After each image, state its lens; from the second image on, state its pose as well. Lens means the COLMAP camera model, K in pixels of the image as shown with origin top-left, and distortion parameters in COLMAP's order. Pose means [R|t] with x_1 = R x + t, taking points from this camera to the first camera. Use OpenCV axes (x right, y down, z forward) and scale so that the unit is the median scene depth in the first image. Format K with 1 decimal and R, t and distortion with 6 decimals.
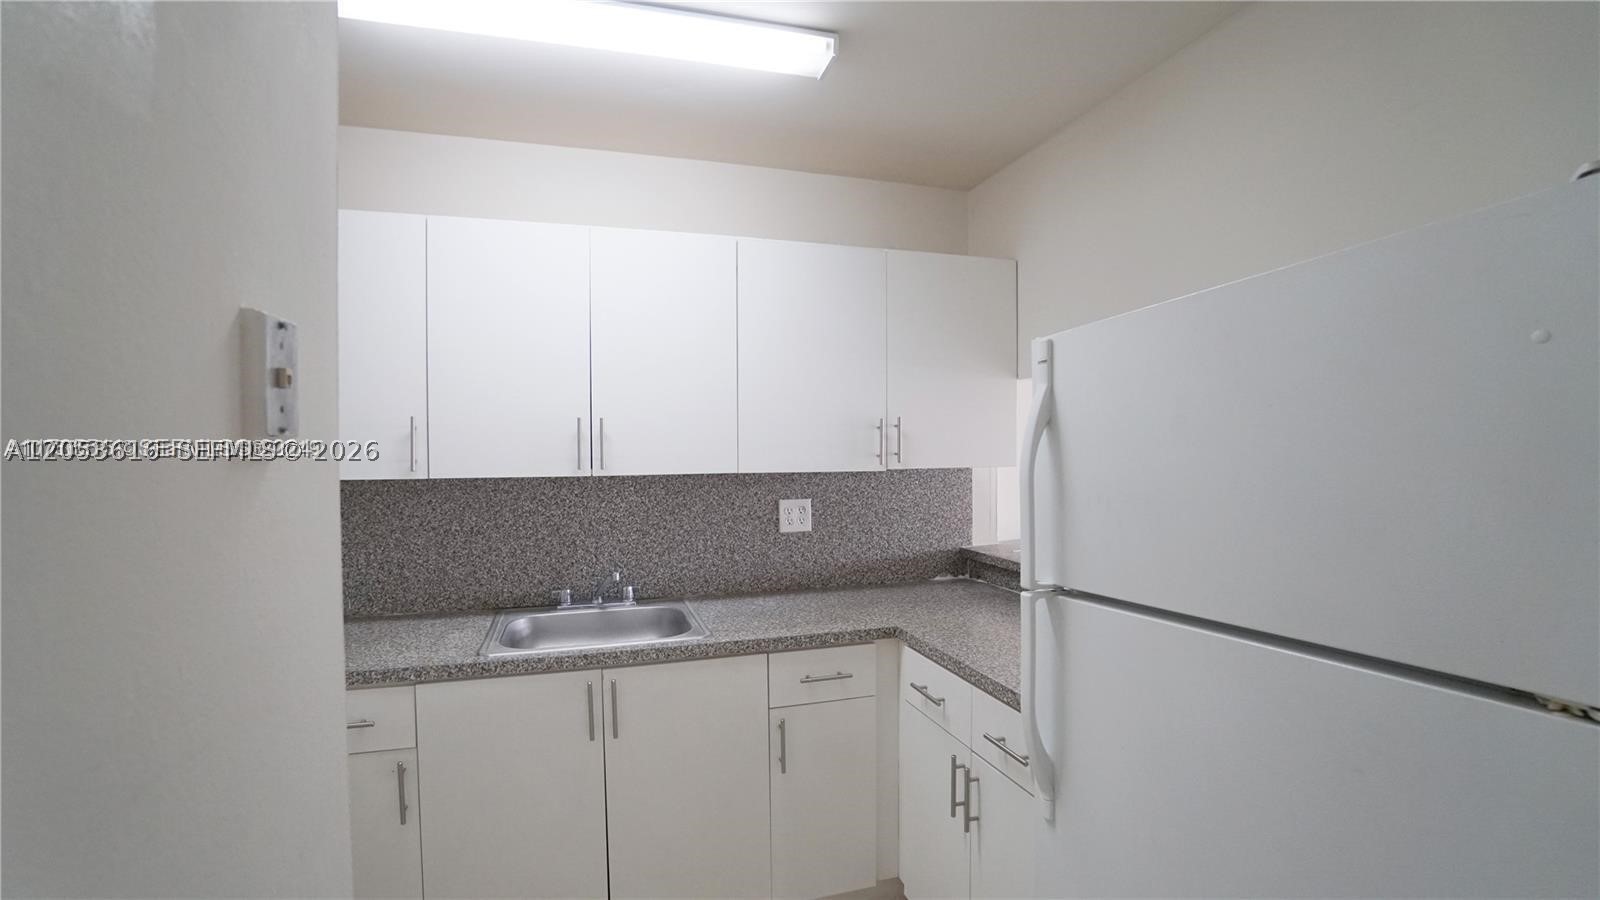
lens RADIAL K [[704.1, 0, 788.4], [0, 704.1, 456.7], [0, 0, 1]] dist [-0.065844, 0.022739]
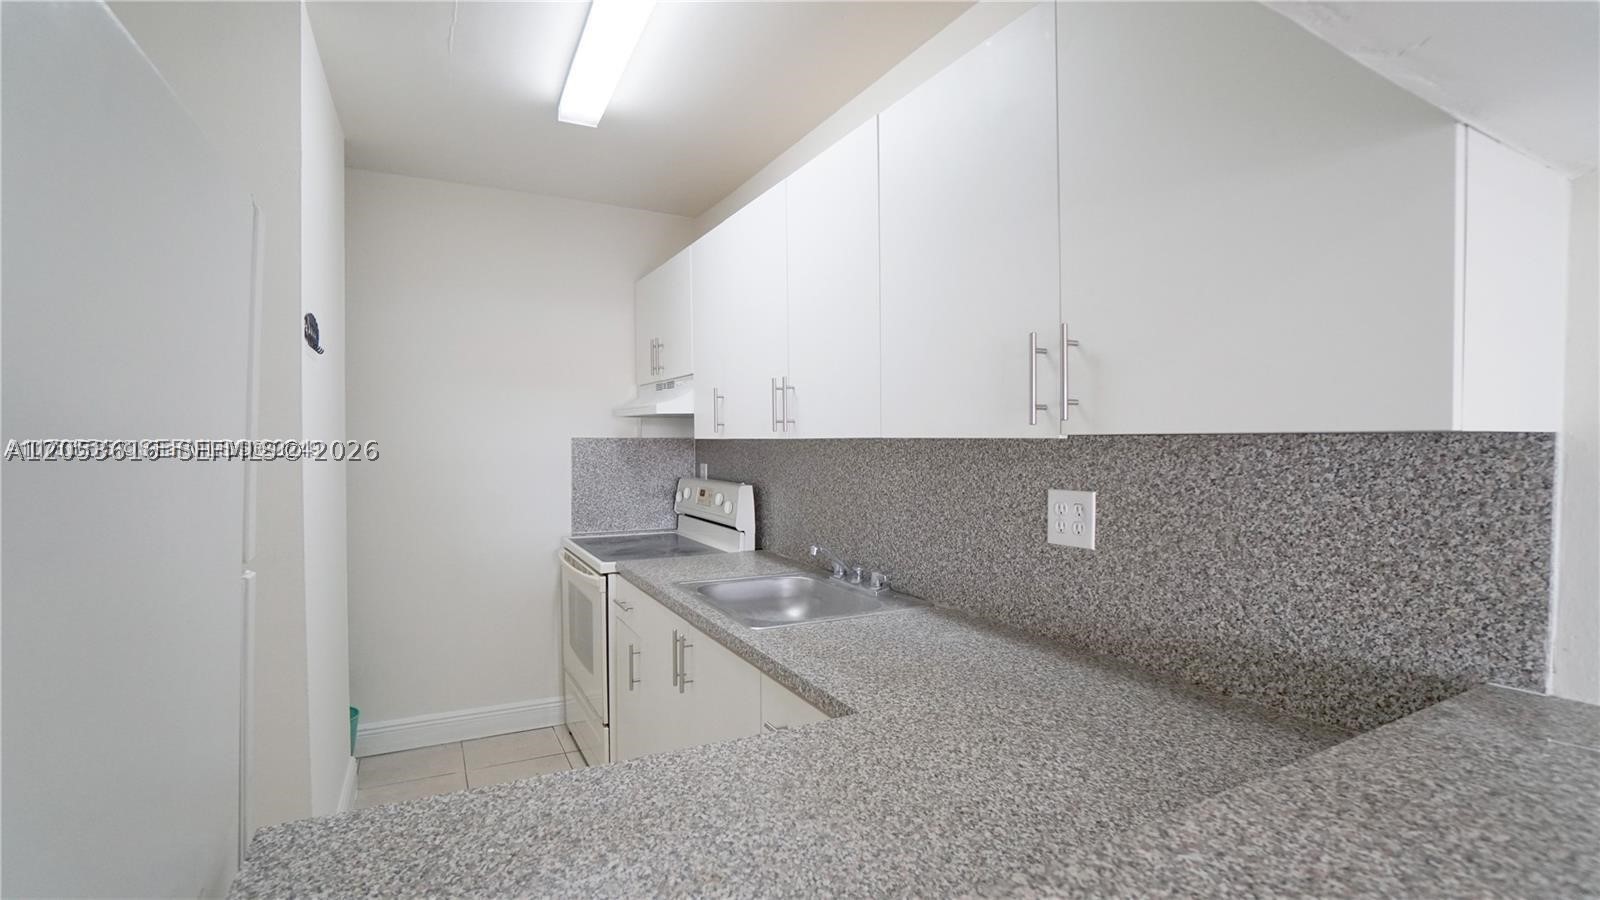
lens RADIAL K [[704.1, 0, 788.4], [0, 704.1, 456.7], [0, 0, 1]] dist [-0.065844, 0.022739]
pose [[0.191550, 0.027663, -0.981093, 0.597769], [-0.023824, 0.999439, 0.023529, 0.027860], [0.981194, 0.018867, 0.192101, 0.744145]]
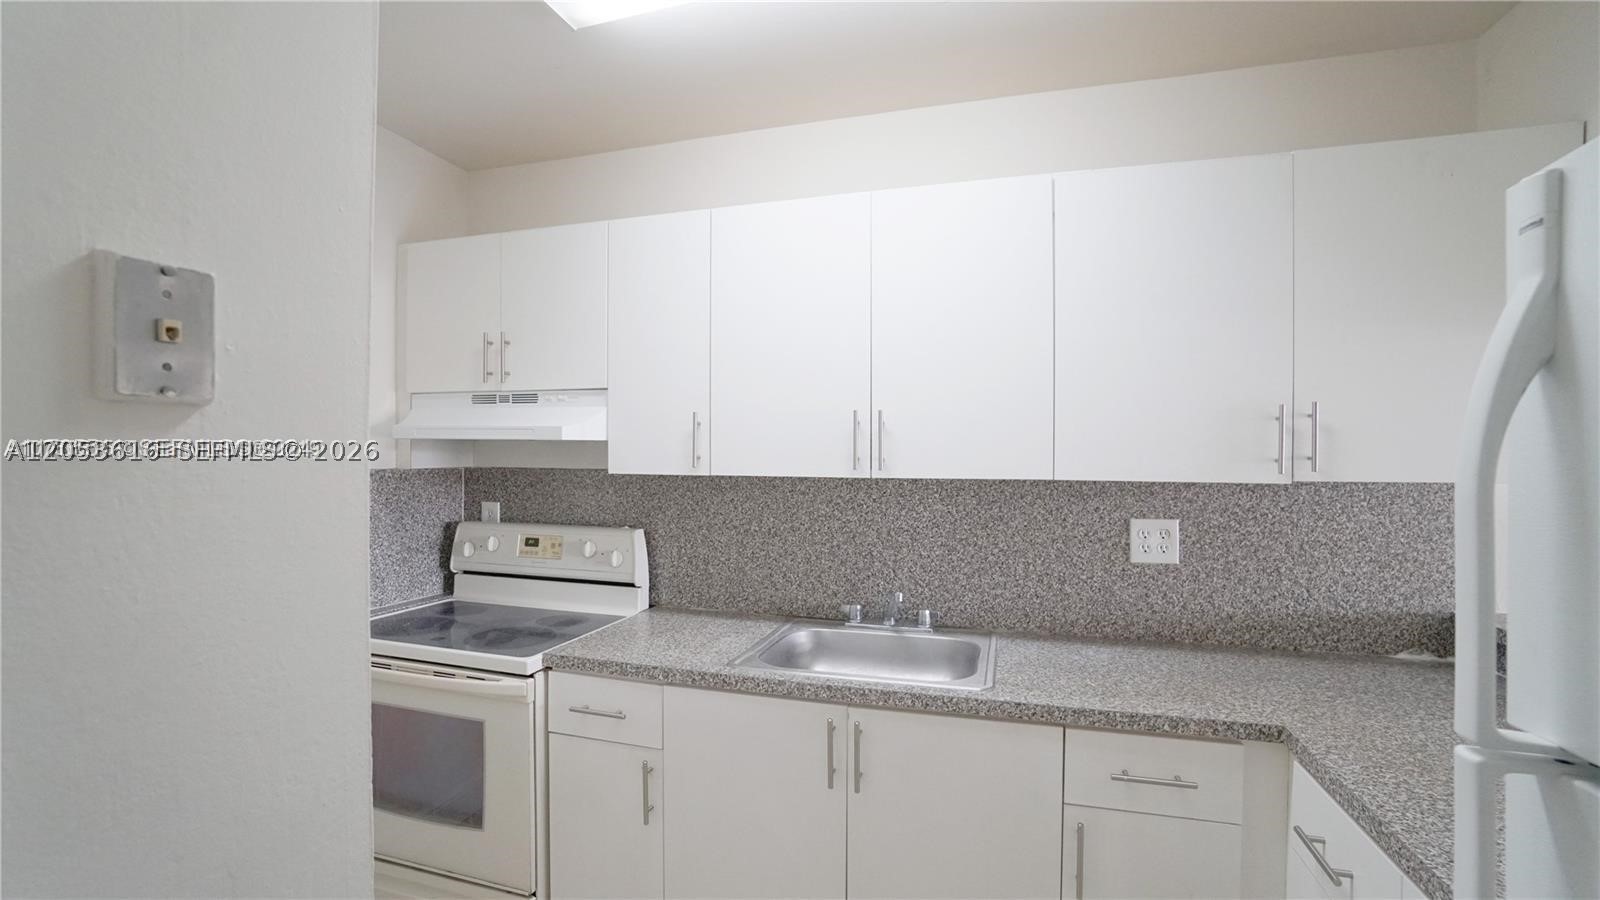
lens RADIAL K [[704.1, 0, 788.4], [0, 704.1, 456.7], [0, 0, 1]] dist [-0.065844, 0.022739]
pose [[0.826593, 0.011032, -0.562692, 0.112881], [-0.020365, 0.999739, -0.010316, 0.011589], [0.562432, 0.019986, 0.826602, 0.204445]]
